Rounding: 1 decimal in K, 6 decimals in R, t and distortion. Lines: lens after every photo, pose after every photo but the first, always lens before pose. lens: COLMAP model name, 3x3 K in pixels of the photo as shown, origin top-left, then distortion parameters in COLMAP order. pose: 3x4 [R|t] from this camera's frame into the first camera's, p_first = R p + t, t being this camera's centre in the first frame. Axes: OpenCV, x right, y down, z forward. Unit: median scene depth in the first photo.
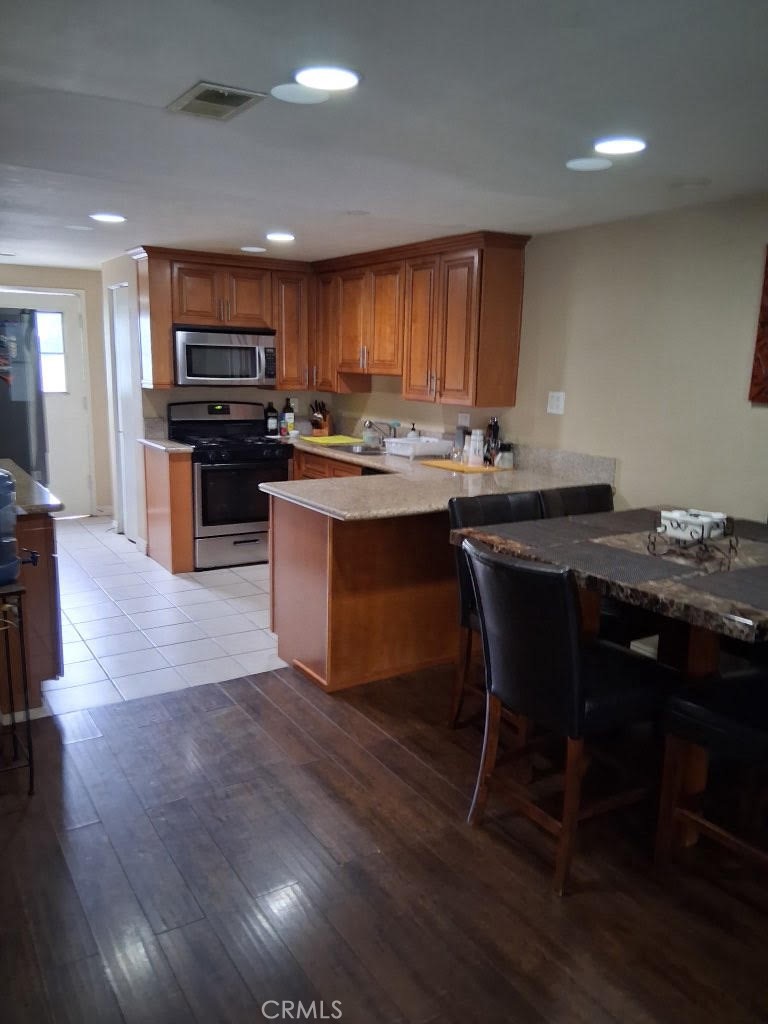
lens RADIAL K [[767.9, 0, 382.2], [0, 767.9, 513.1], [0, 0, 1]] dist [0.093606, -0.119576]
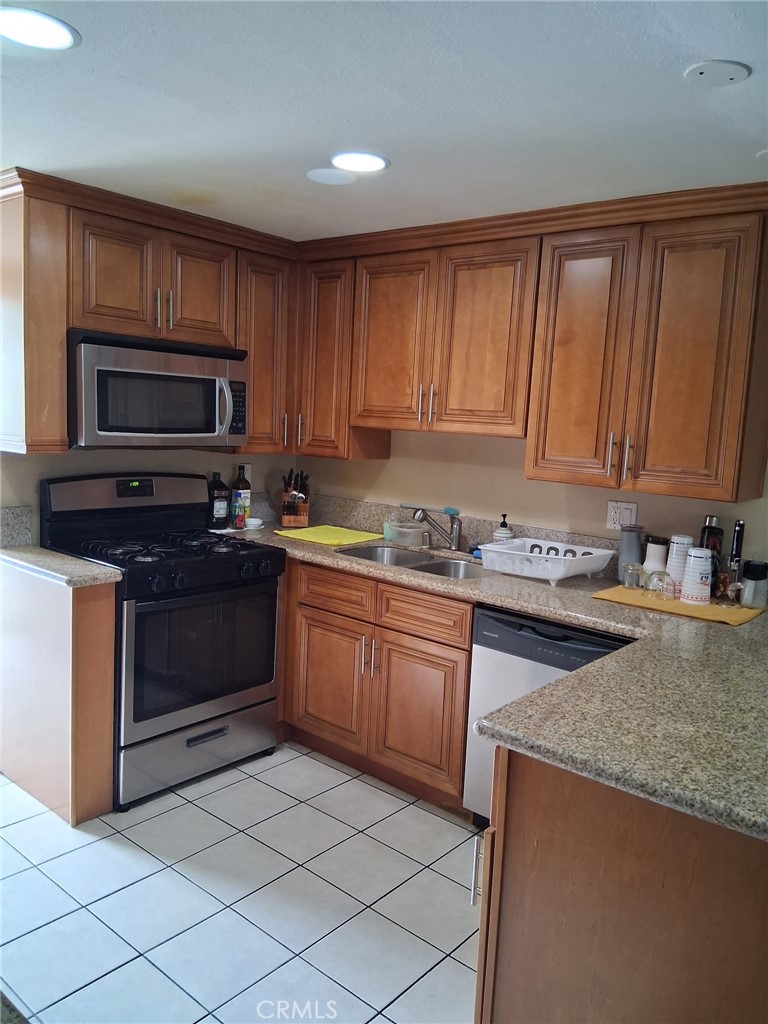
lens RADIAL K [[761.7, 0, 384.0], [0, 761.7, 512.0], [0, 0, 1]] dist [0.086396, -0.109161]
pose [[0.951641, -0.015164, 0.306838, -0.269252], [0.031629, 0.998310, -0.048757, -0.107469], [-0.305580, 0.056104, 0.950512, 0.536954]]
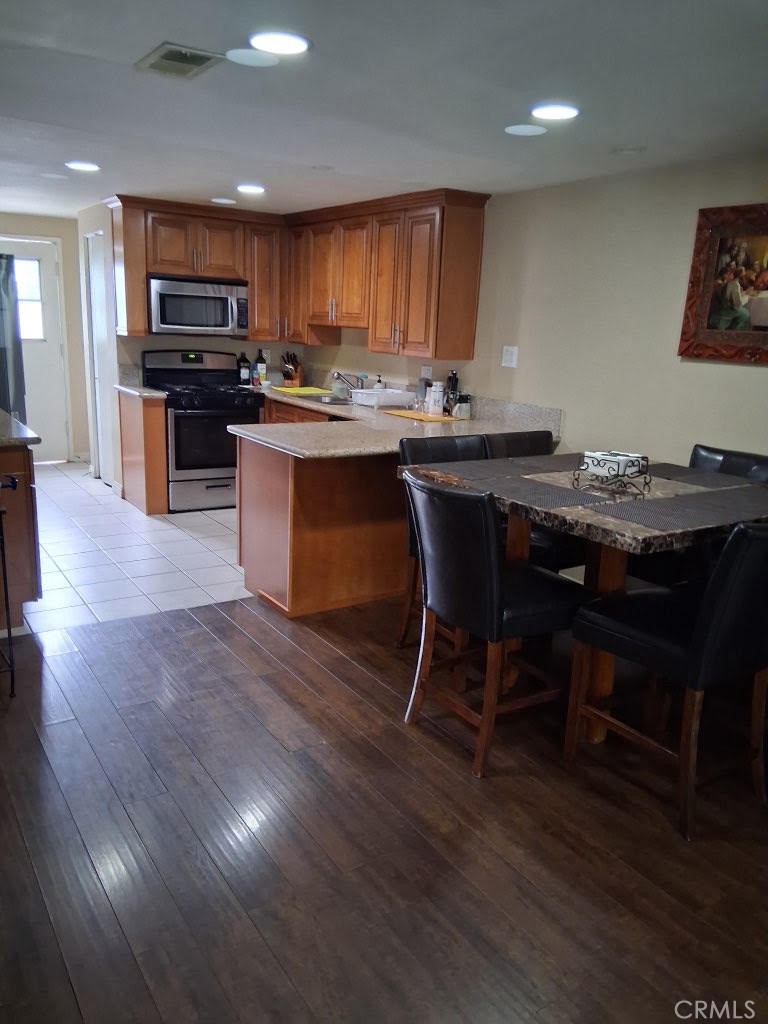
lens RADIAL K [[761.7, 0, 384.0], [0, 761.7, 512.0], [0, 0, 1]] dist [0.086396, -0.109161]
pose [[0.999465, 0.015240, 0.028942, 0.022858], [-0.016665, 0.998628, 0.049648, 0.020290], [-0.028145, -0.050104, 0.998347, -0.054445]]
